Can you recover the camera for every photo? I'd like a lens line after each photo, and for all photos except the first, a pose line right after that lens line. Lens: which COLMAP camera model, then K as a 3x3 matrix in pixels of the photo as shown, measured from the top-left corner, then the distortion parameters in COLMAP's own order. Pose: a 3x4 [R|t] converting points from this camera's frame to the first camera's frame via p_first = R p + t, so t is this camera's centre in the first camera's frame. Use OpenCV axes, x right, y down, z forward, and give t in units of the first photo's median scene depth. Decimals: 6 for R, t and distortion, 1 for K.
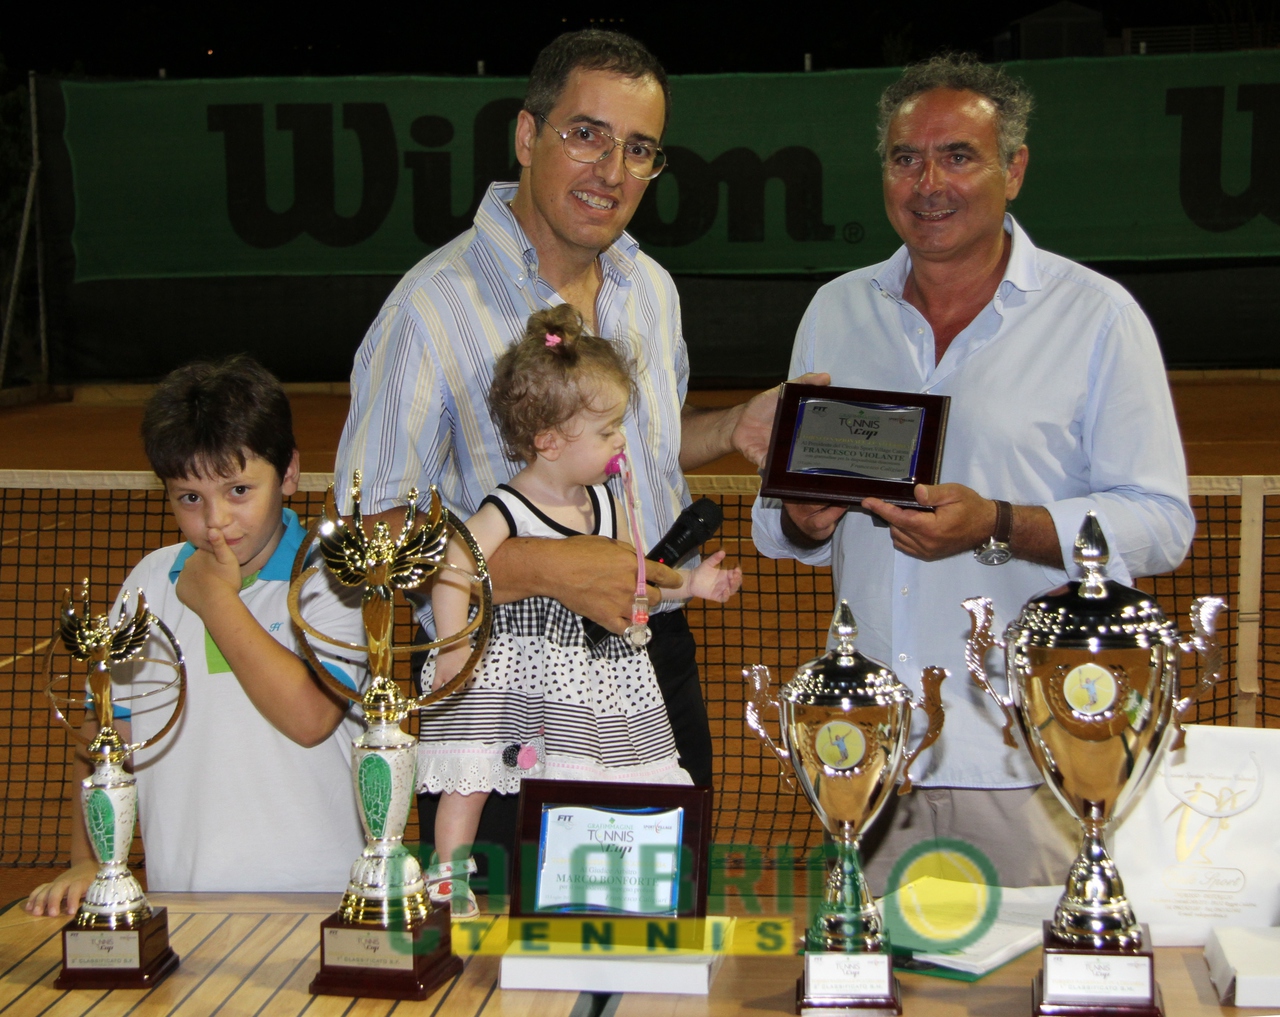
lens RADIAL K [[2711.2, 0, 634.5], [0, 2711.2, 514.7], [0, 0, 1]] dist [0.121536, 0.000000]
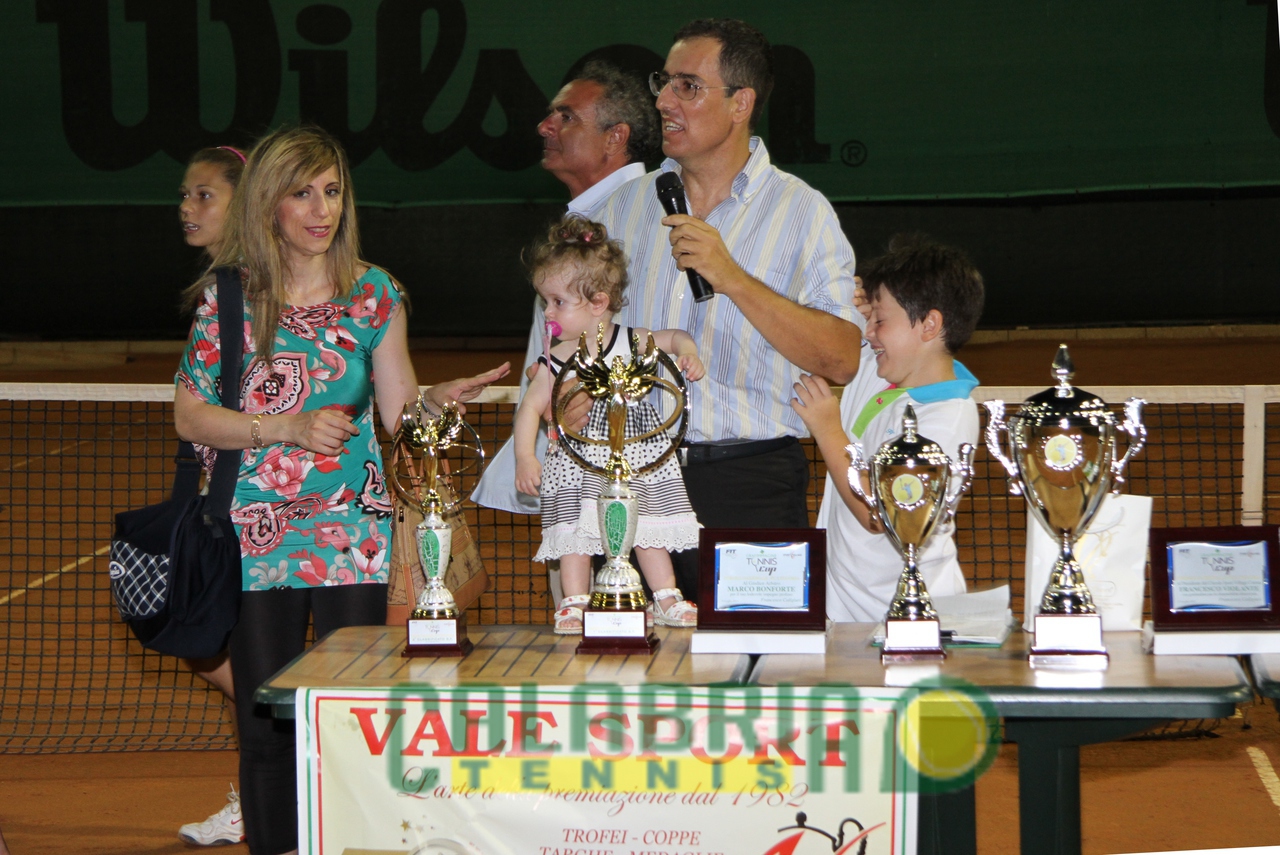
lens RADIAL K [[3657.8, 0, 641.5], [0, 3657.8, 432.0], [0, 0, 1]] dist [0.430026, 0.000000]
pose [[0.999686, -0.000985, 0.025056, -0.130236], [0.001655, 0.999641, -0.026728, 0.103151], [-0.025021, 0.026762, 0.999329, -1.117021]]
